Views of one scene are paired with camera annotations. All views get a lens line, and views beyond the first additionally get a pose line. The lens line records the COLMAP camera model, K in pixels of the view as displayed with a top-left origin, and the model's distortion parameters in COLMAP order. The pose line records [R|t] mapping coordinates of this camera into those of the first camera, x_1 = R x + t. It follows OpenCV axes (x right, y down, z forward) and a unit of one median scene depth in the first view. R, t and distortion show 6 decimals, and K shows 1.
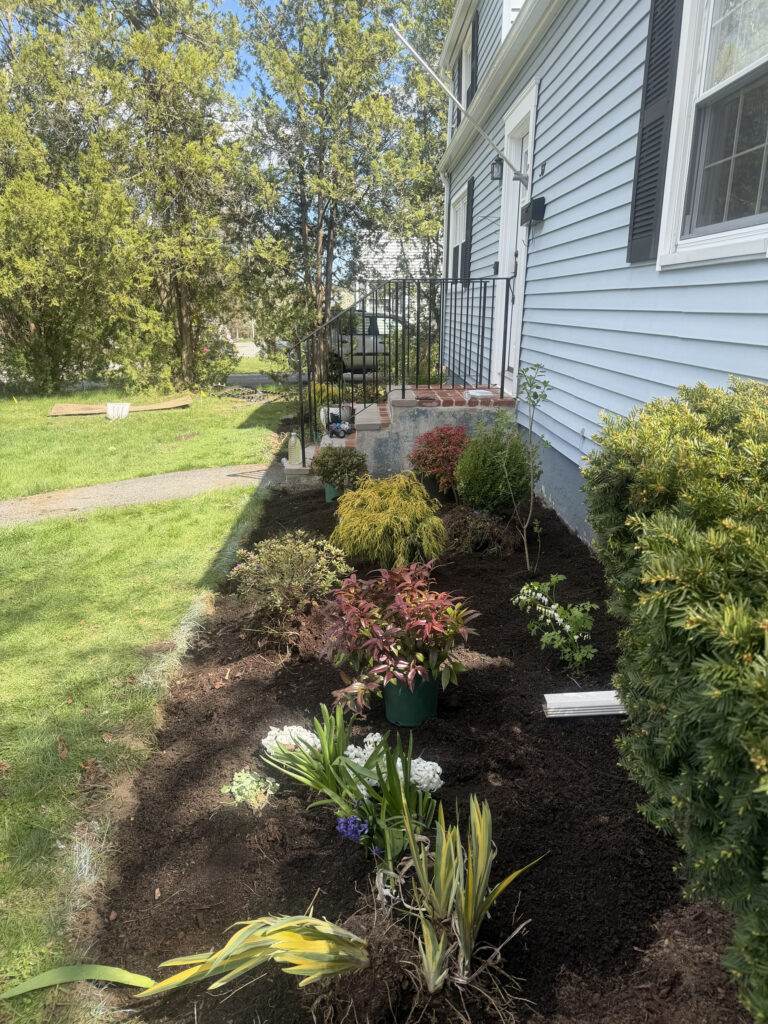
lens RADIAL K [[713.8, 0, 384.0], [0, 713.8, 512.0], [0, 0, 1]] dist [0.092399, -0.109729]
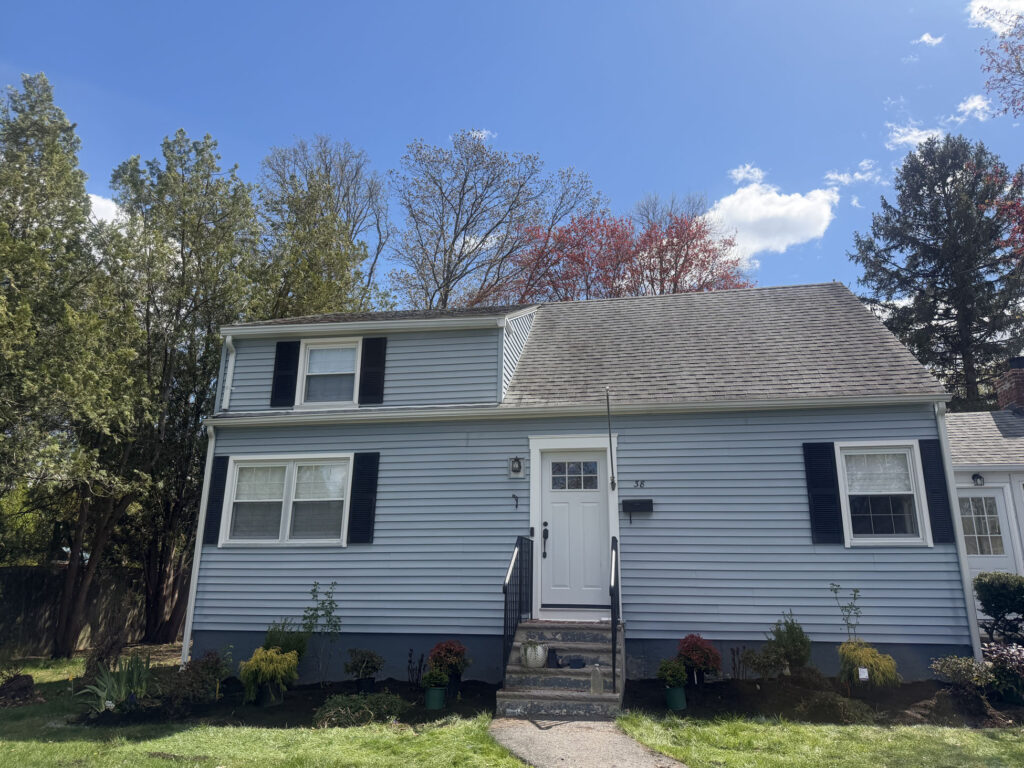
lens RADIAL K [[713.8, 0, 517.6], [0, 713.8, 388.2], [0, 0, 1]] dist [0.092399, -0.109729]
pose [[0.184838, 0.249731, 0.950510, -2.479668], [0.269068, 0.917361, -0.293346, -0.388856], [-0.945218, 0.309974, 0.102368, 1.604691]]
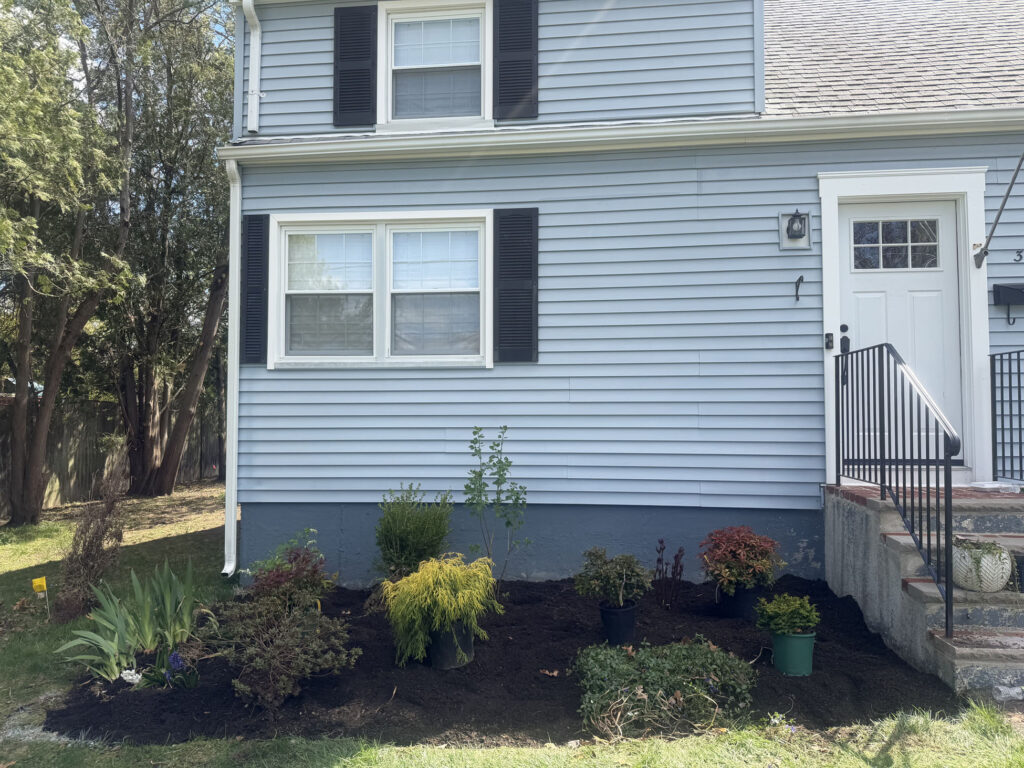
lens RADIAL K [[707.5, 0, 512.0], [0, 707.5, 384.0], [0, 0, 1]] dist [0.086039, -0.119946]
pose [[0.127022, 0.031390, 0.991403, -1.357660], [0.280306, 0.957623, -0.066235, -0.677095], [-0.951469, 0.286310, 0.112840, 2.525333]]
